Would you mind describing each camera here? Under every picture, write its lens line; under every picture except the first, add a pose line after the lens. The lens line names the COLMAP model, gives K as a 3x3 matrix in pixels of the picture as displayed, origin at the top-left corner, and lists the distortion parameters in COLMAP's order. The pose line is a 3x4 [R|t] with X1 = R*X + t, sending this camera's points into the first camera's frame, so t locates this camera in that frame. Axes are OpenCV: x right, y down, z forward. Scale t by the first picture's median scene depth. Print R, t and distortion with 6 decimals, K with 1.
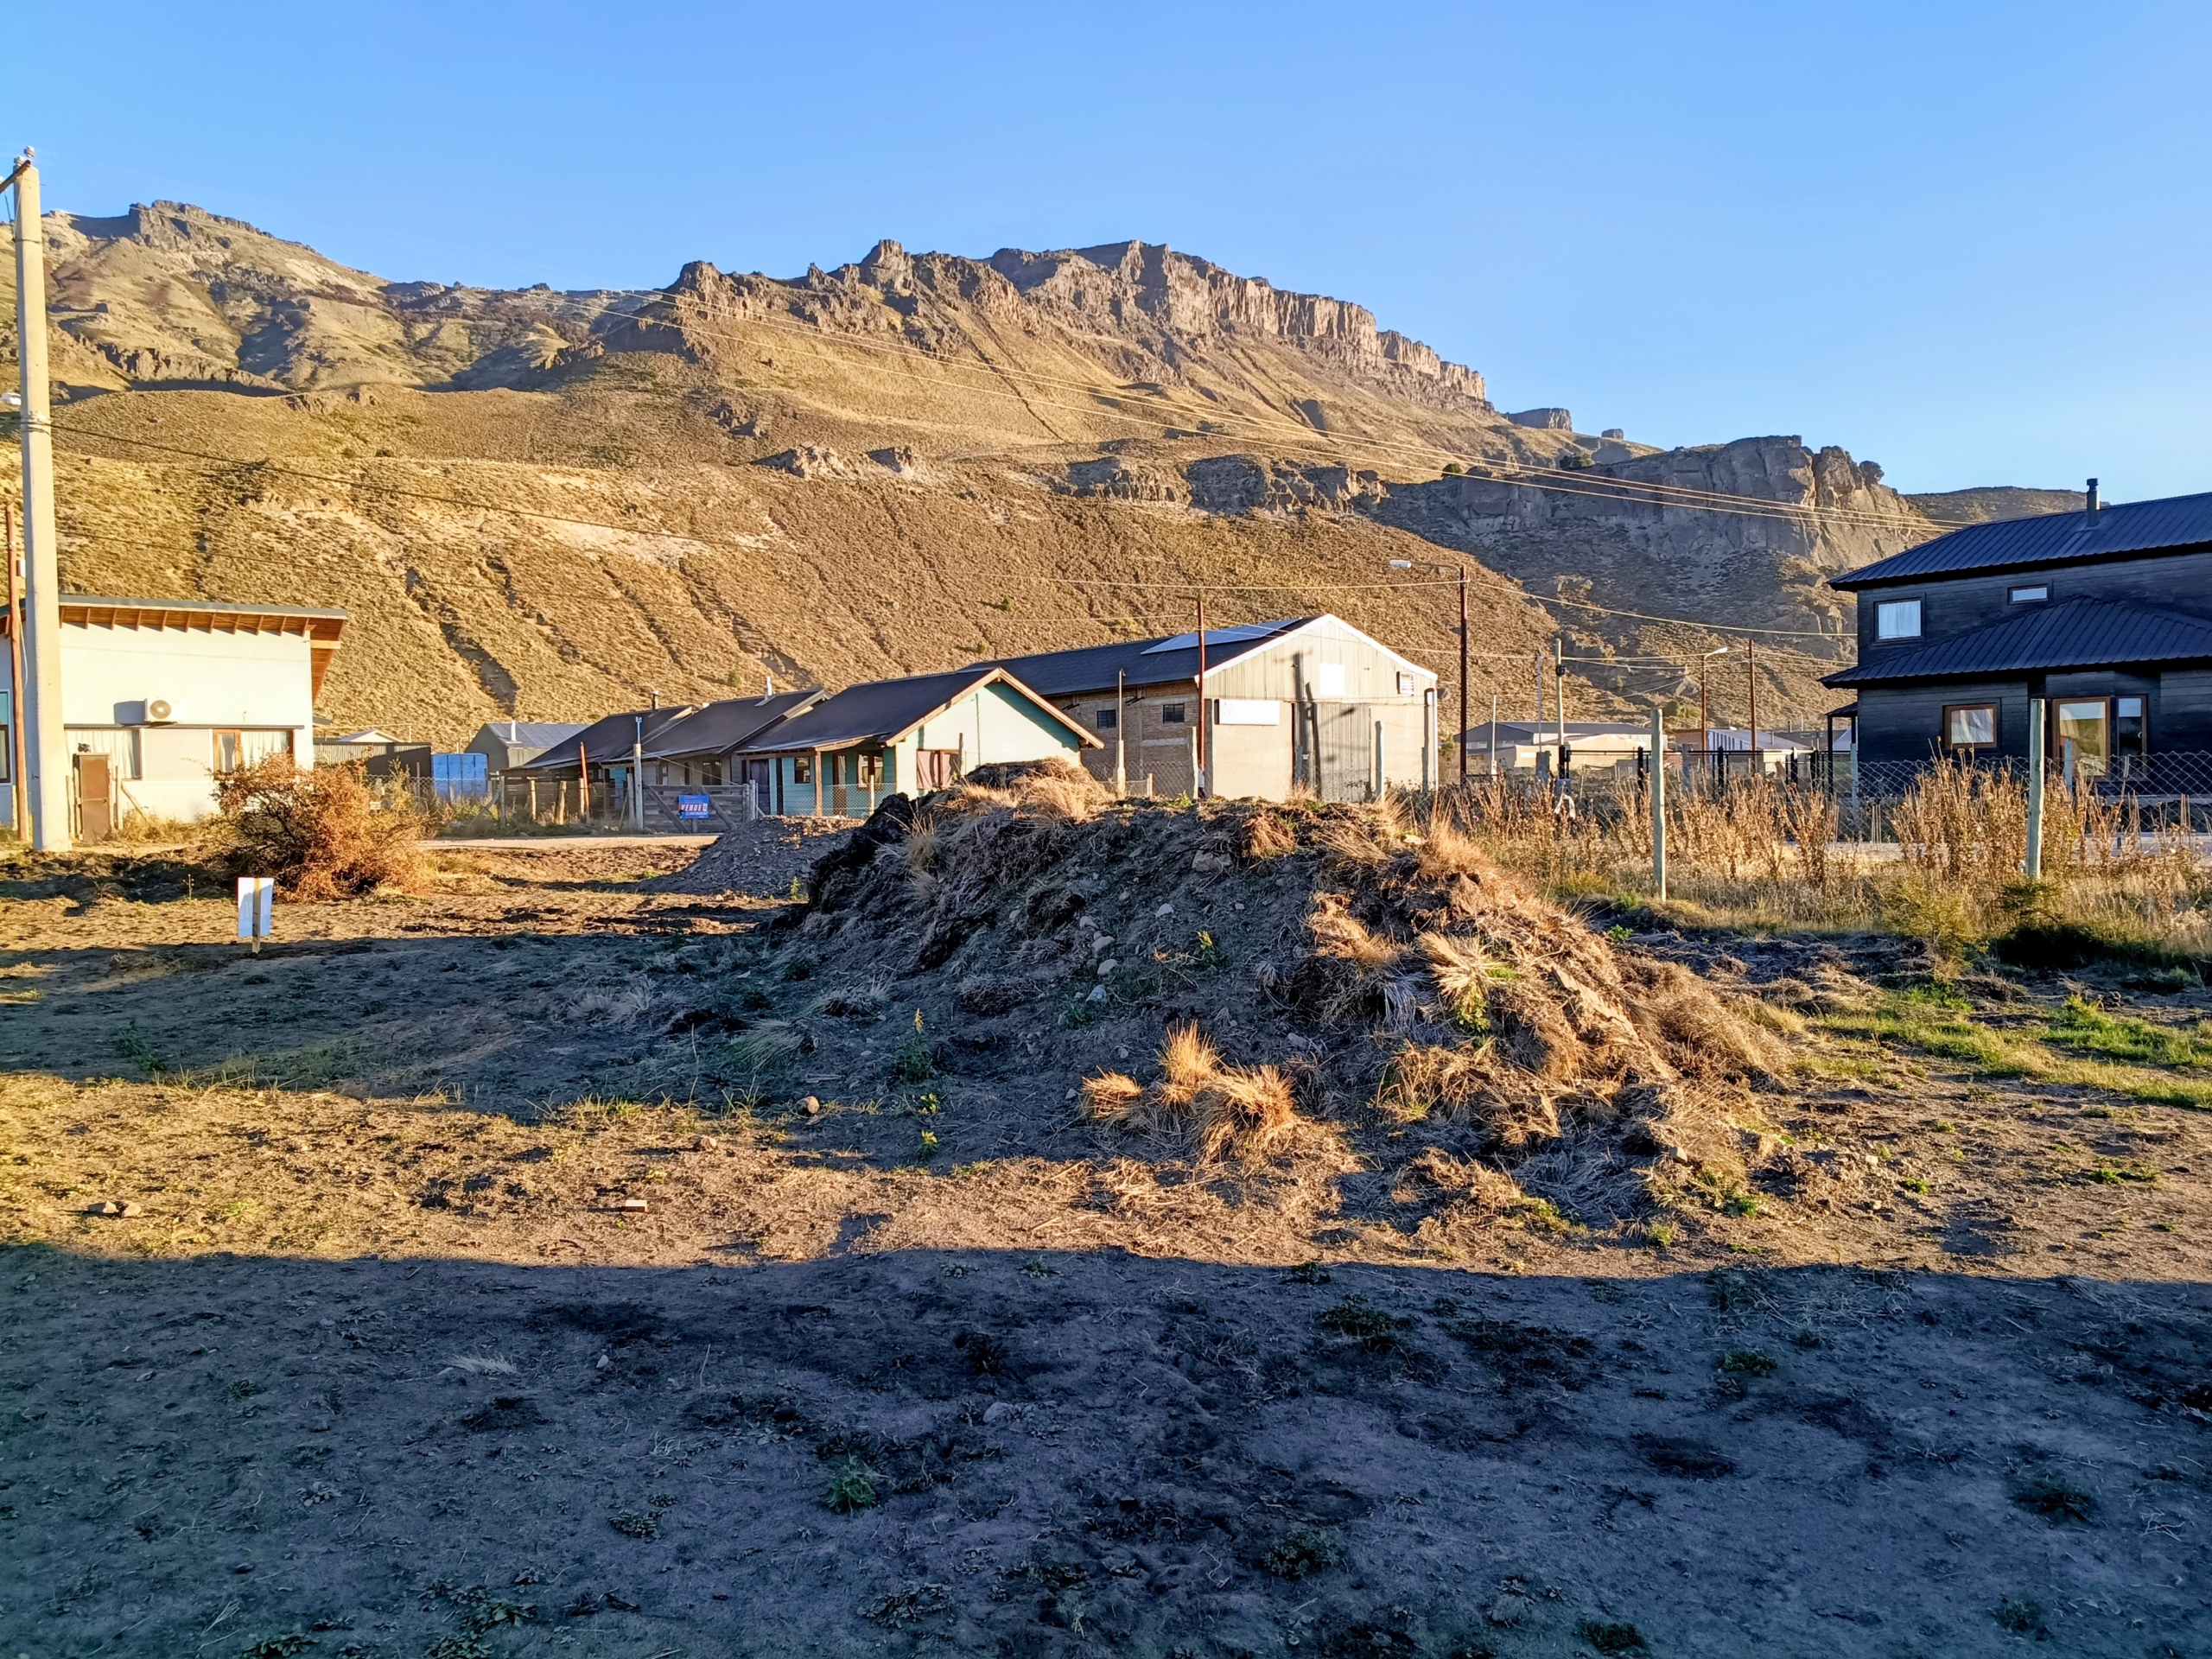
lens RADIAL K [[1705.5, 0, 1092.6], [0, 1705.5, 838.2], [0, 0, 1]] dist [0.057431, -0.098319]
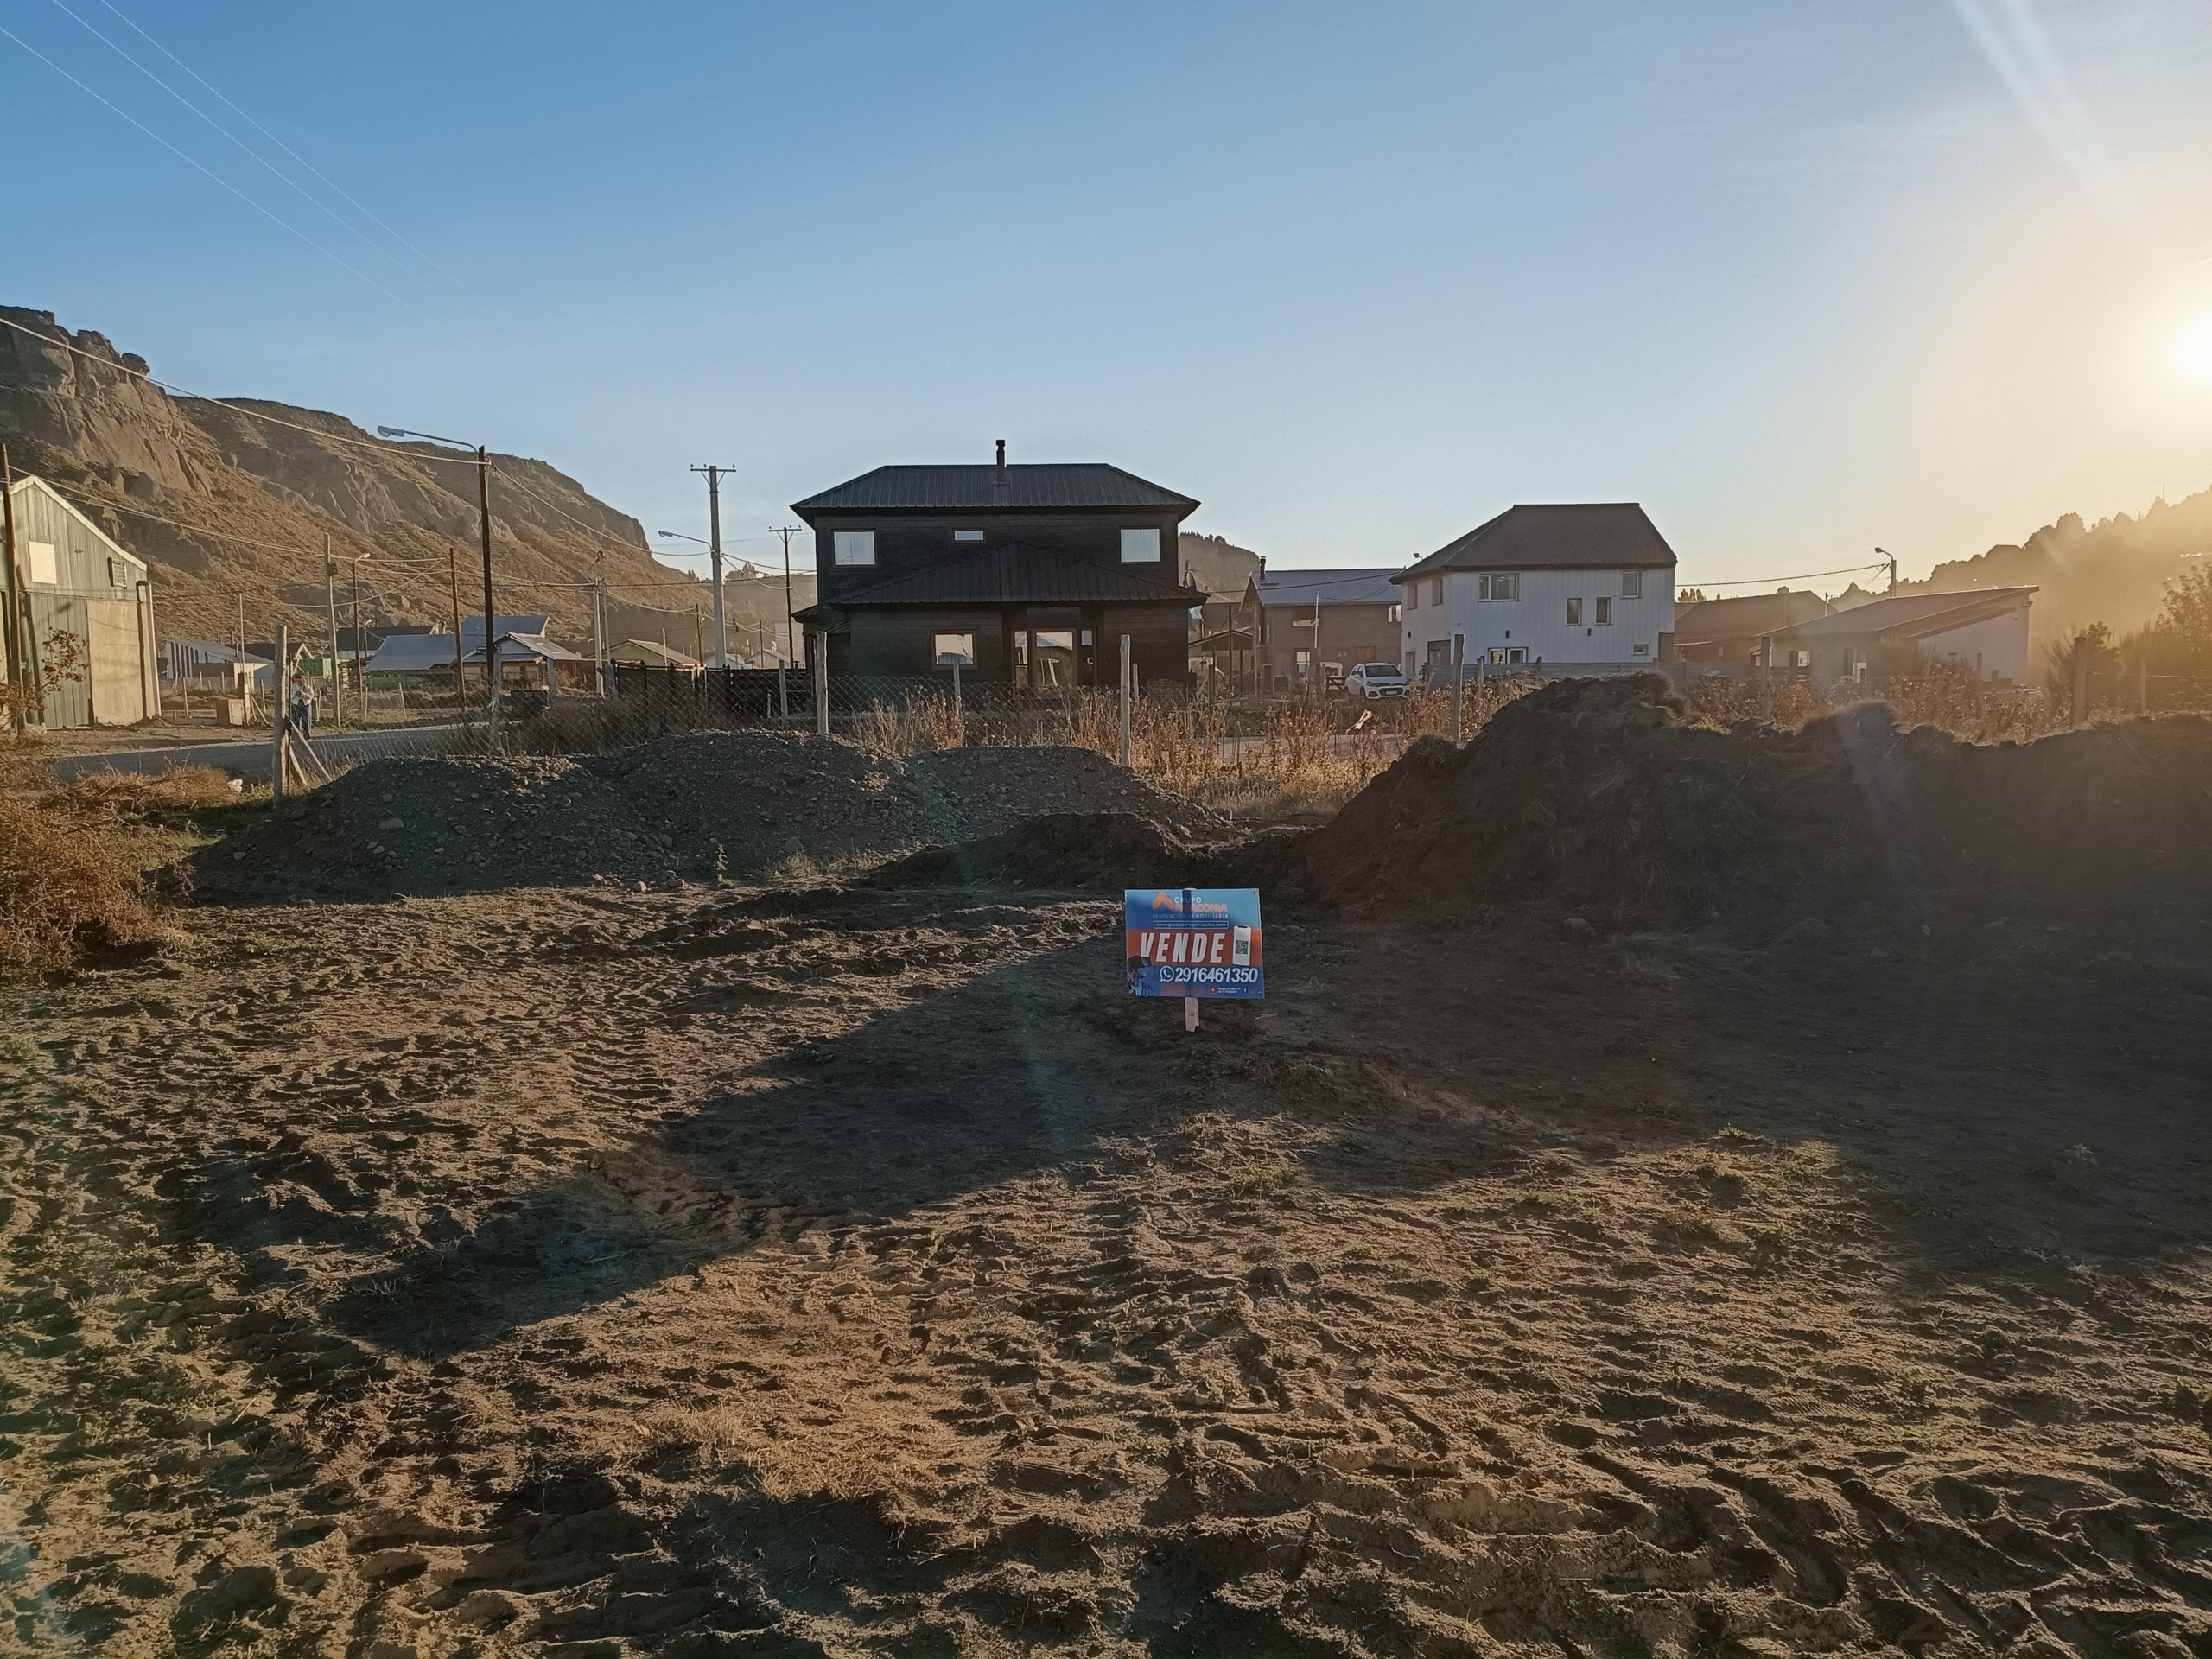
lens RADIAL K [[1705.5, 0, 1092.6], [0, 1705.5, 838.2], [0, 0, 1]] dist [0.057431, -0.098319]
pose [[0.526106, -0.071536, 0.847405, -0.255476], [0.030806, 0.997405, 0.065073, -0.007761], [-0.849861, -0.008131, 0.526945, 0.213080]]
